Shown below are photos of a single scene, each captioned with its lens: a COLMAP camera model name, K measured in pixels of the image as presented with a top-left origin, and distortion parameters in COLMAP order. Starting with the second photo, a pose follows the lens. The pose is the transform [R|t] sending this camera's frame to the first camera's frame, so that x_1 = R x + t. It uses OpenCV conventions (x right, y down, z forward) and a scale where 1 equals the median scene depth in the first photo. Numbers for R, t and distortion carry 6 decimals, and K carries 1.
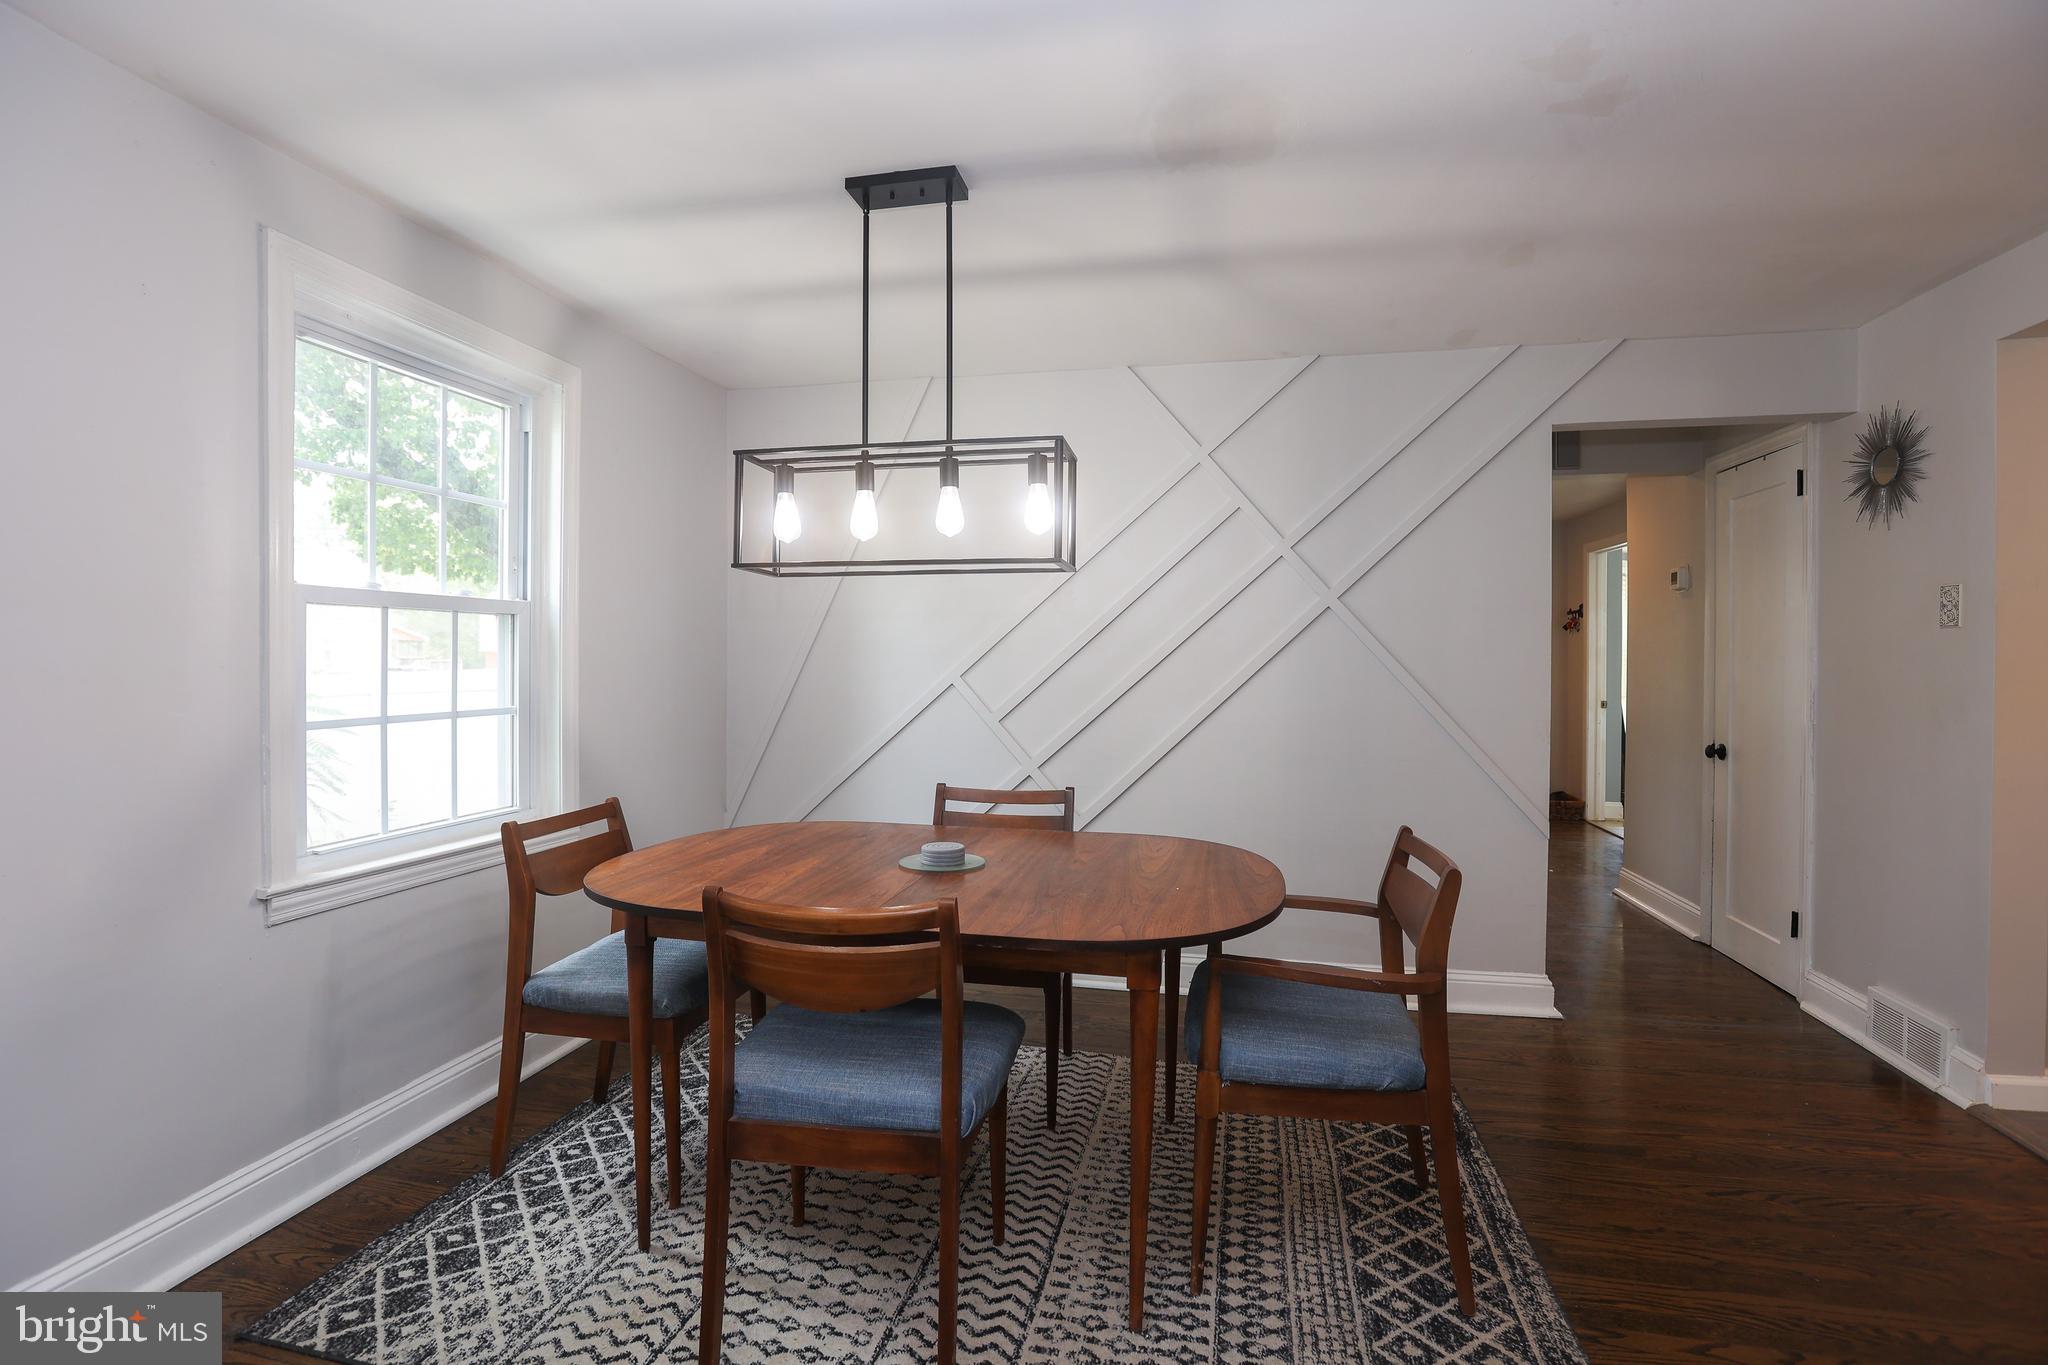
lens RADIAL K [[970.8, 0, 1037.5], [0, 970.8, 681.5], [0, 0, 1]] dist [-0.053173, 0.016550]
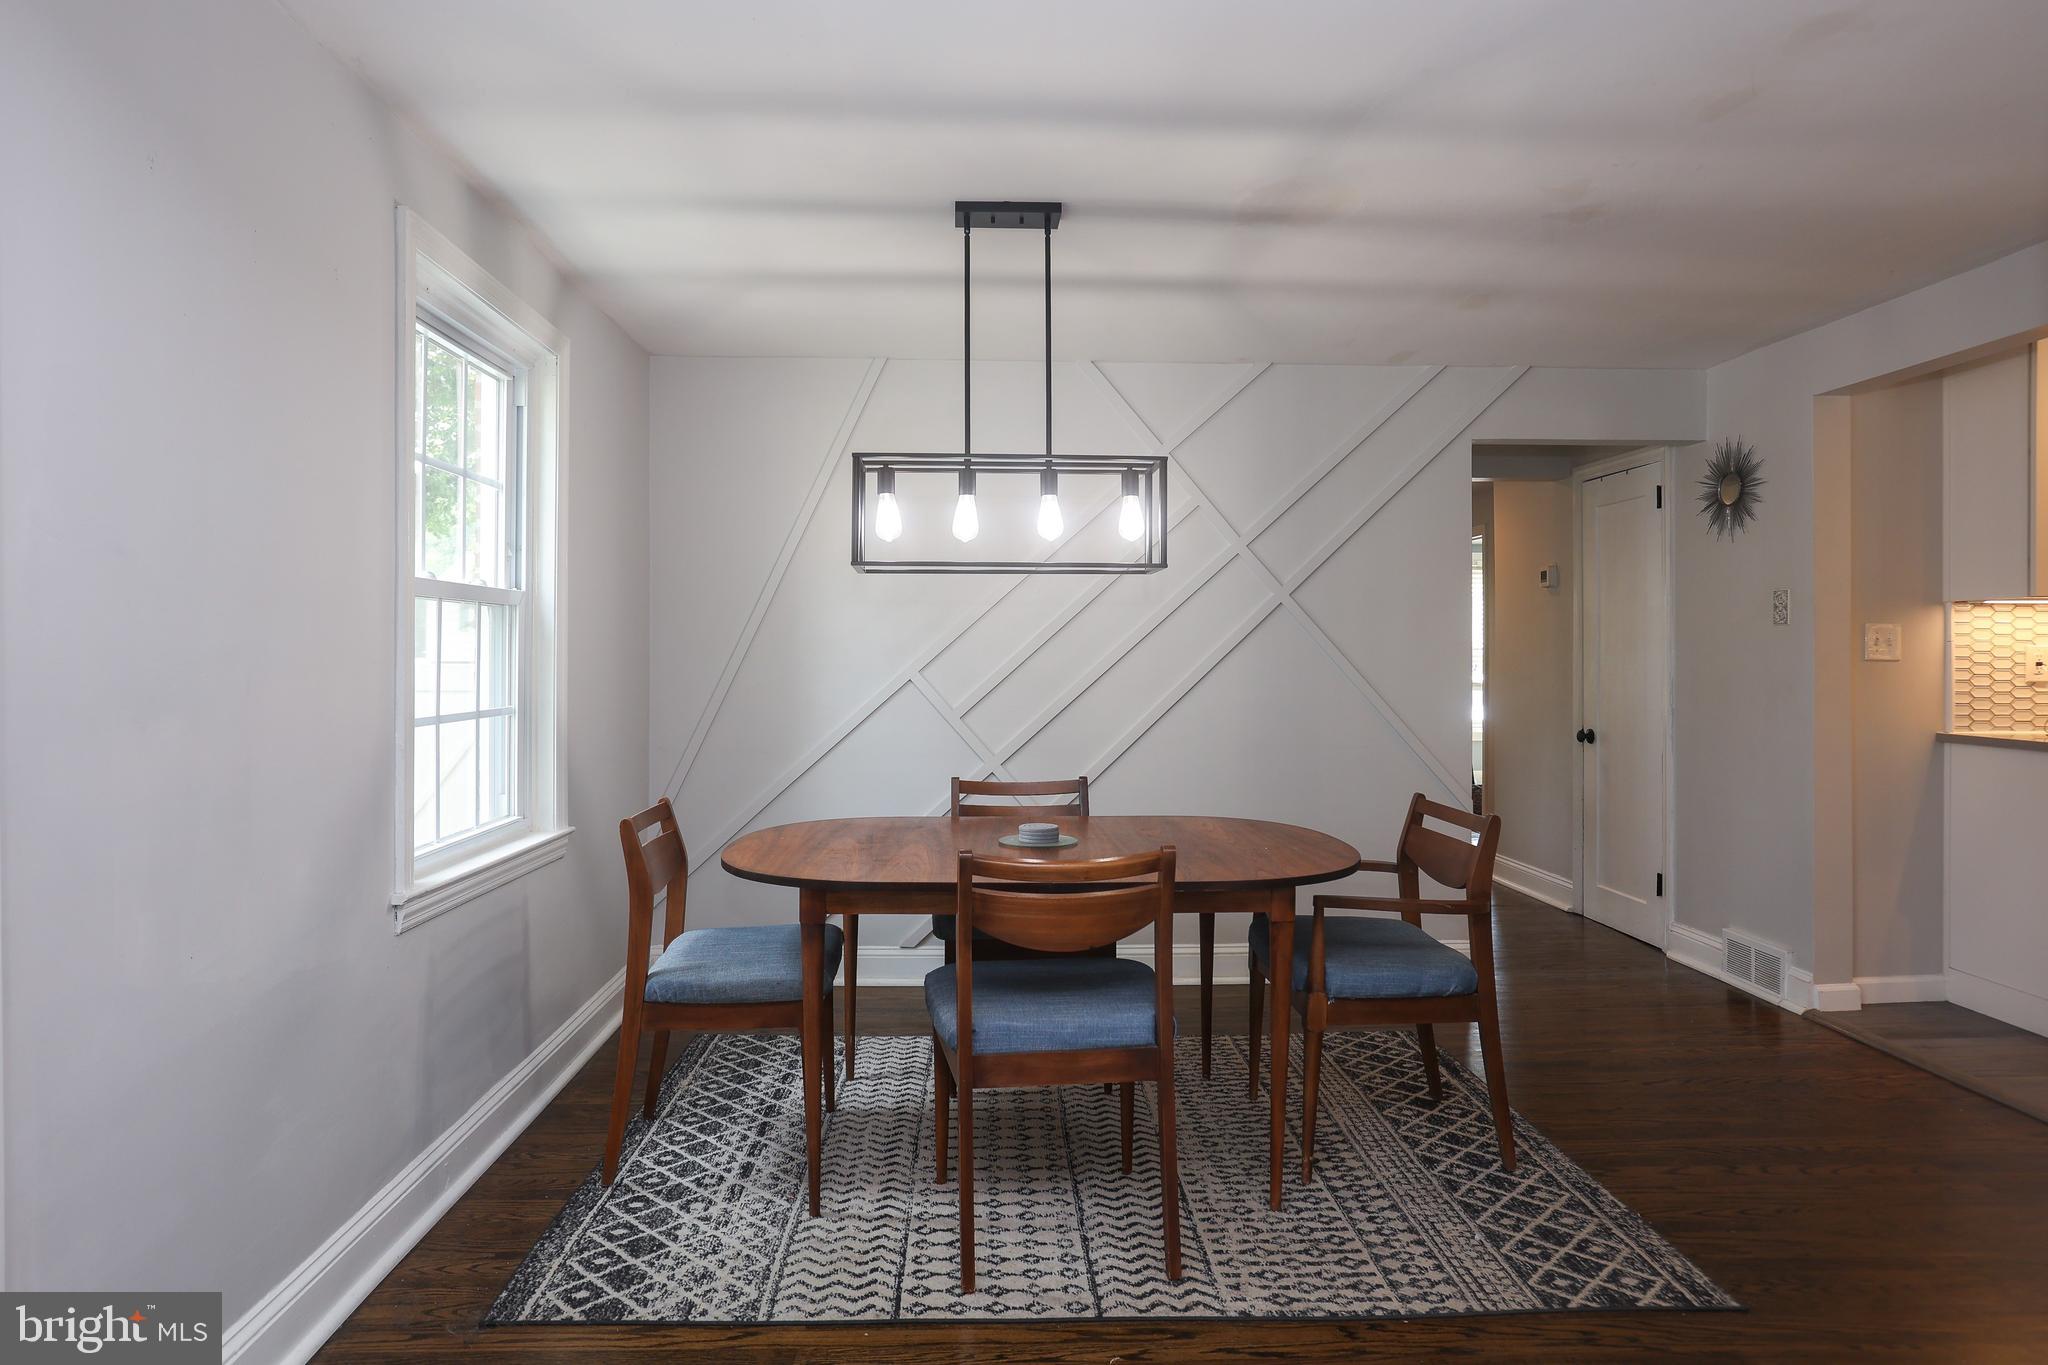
lens RADIAL K [[1233.1, 0, 1024.6], [0, 1233.1, 678.6], [0, 0, 1]] dist [-0.042324, 0.007453]
pose [[0.964374, -0.008243, 0.264414, -0.470325], [0.009621, 0.999946, -0.003918, 0.011002], [-0.264368, 0.006322, 0.964401, -0.317168]]
